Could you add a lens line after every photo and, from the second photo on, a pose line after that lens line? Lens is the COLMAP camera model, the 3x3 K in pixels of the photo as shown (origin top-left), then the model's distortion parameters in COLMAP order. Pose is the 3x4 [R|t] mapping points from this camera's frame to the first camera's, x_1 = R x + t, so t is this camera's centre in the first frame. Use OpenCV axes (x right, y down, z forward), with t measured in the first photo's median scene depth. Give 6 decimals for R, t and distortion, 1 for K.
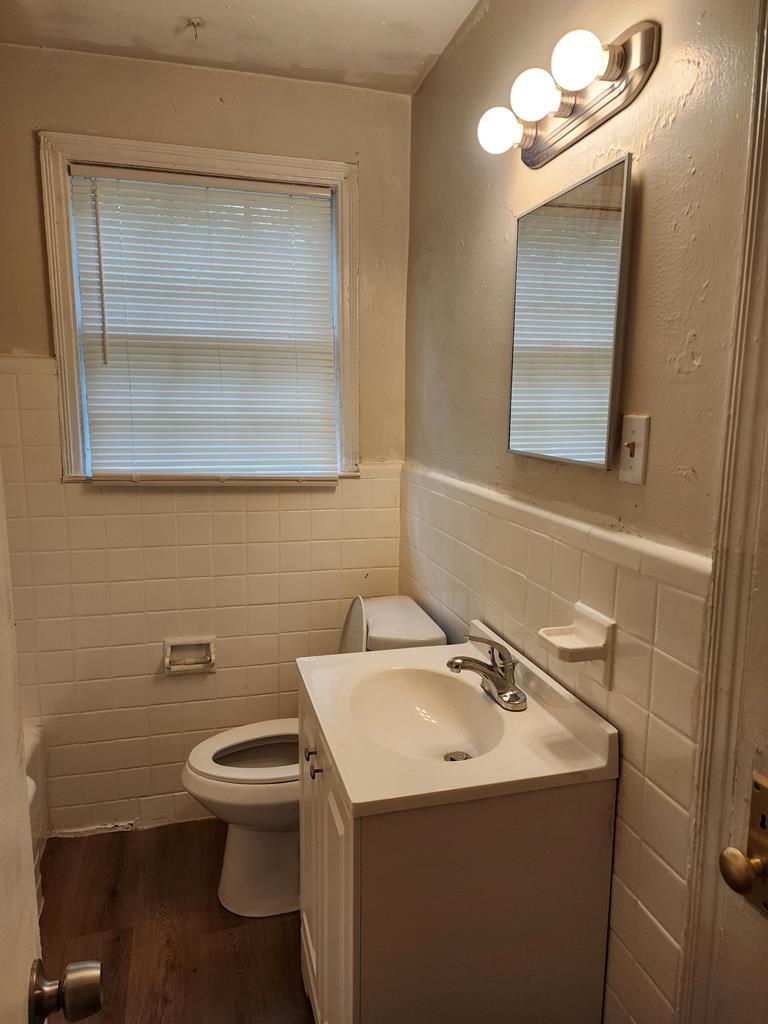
lens RADIAL K [[687.2, 0, 386.3], [0, 687.2, 515.6], [0, 0, 1]] dist [0.072869, -0.061581]
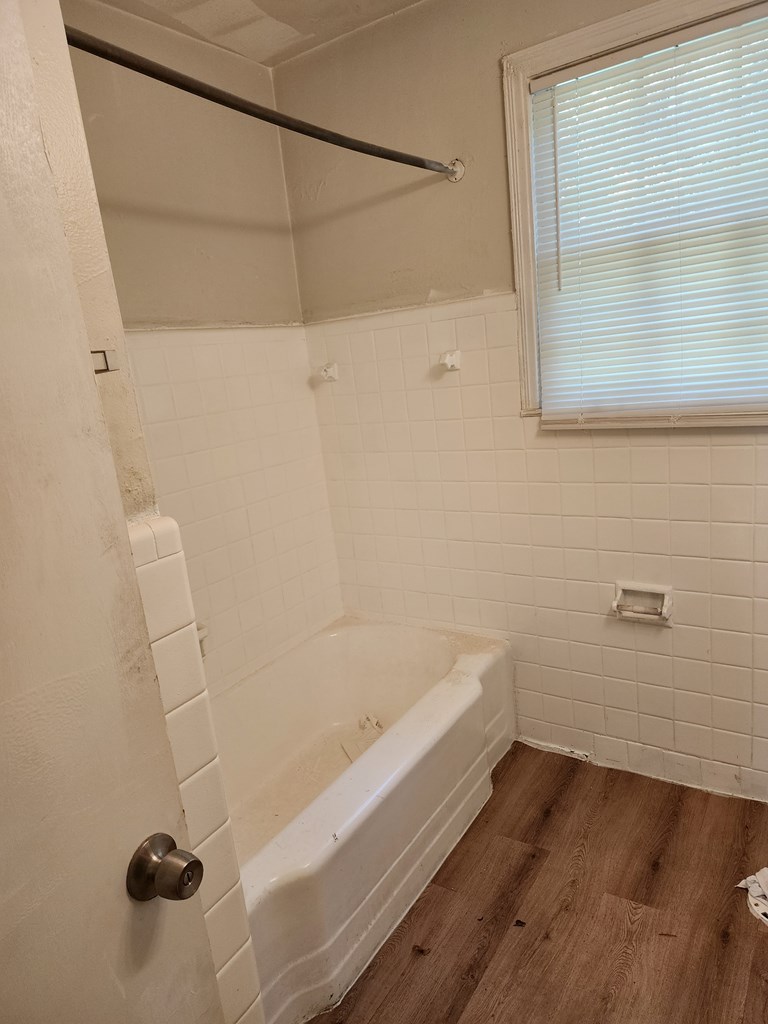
lens RADIAL K [[687.2, 0, 395.1], [0, 687.2, 519.2], [0, 0, 1]] dist [0.072869, -0.061581]
pose [[0.663703, 0.090674, -0.742480, 0.188711], [-0.007247, 0.993358, 0.114834, -0.012495], [0.747961, -0.070835, 0.659952, 0.176566]]
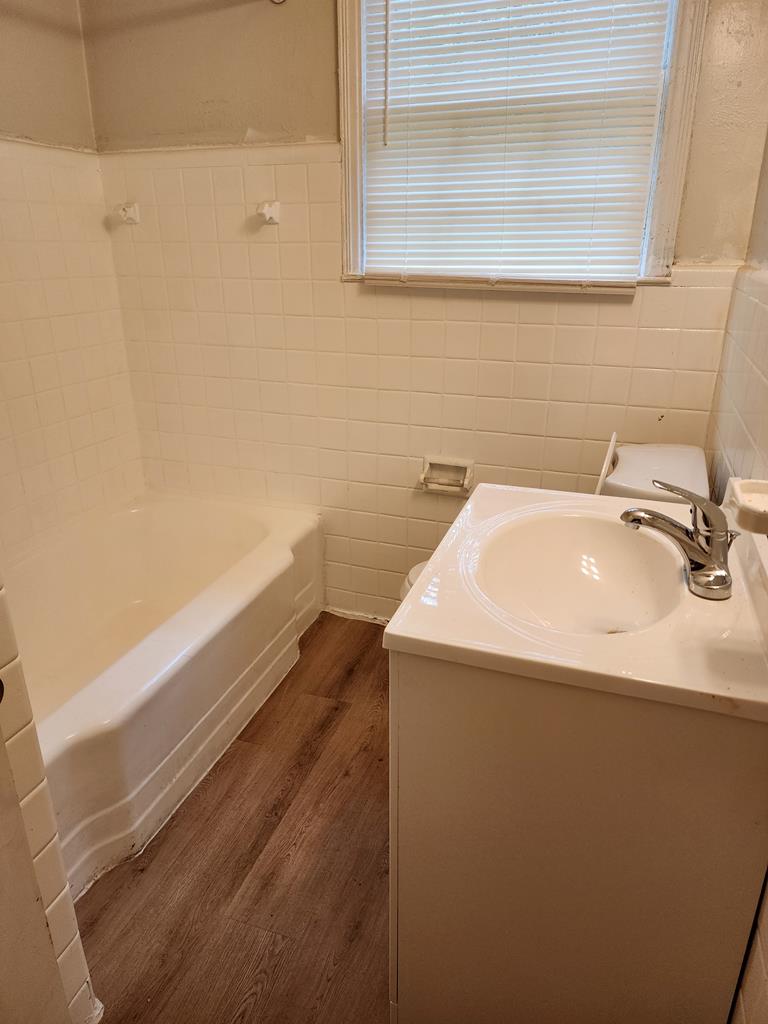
lens RADIAL K [[687.2, 0, 378.4], [0, 687.2, 510.9], [0, 0, 1]] dist [0.072869, -0.061581]
pose [[0.822832, 0.192153, -0.534813, 0.177620], [-0.080640, 0.971057, 0.224824, 0.045296], [0.562535, -0.141865, 0.814512, 0.175453]]
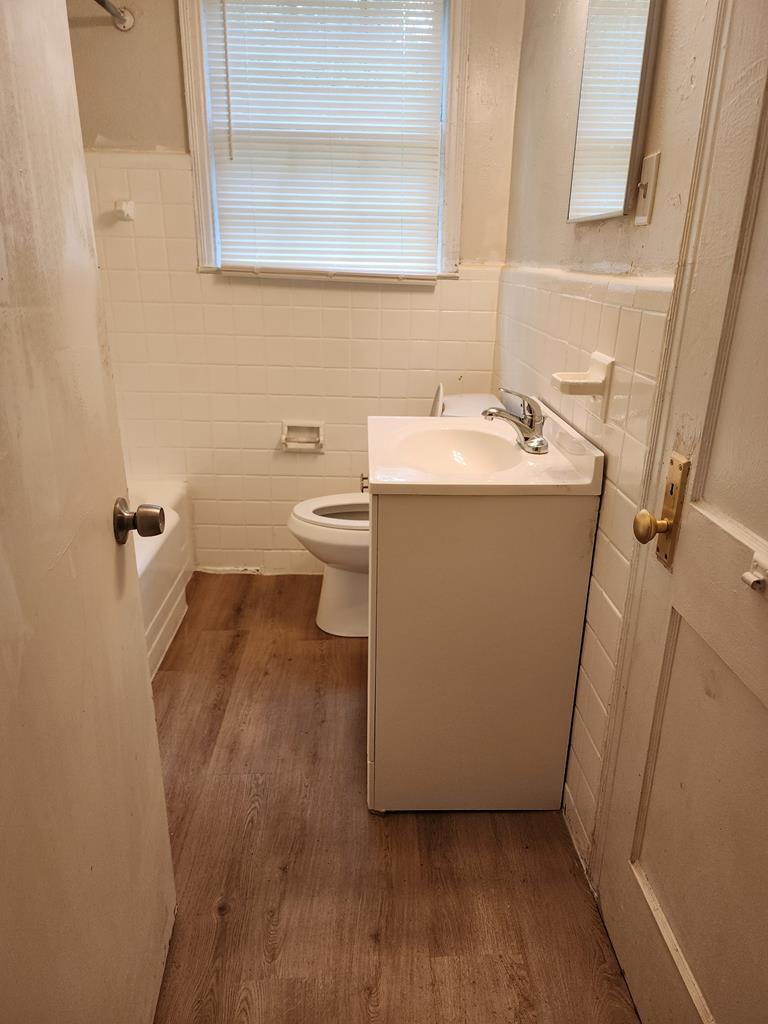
lens RADIAL K [[687.2, 0, 395.5], [0, 687.2, 511.0], [0, 0, 1]] dist [0.072869, -0.061581]
pose [[0.974038, 0.086583, -0.209172, 0.135243], [-0.046945, 0.981138, 0.187522, 0.112064], [0.221463, -0.172834, 0.959730, -0.111685]]
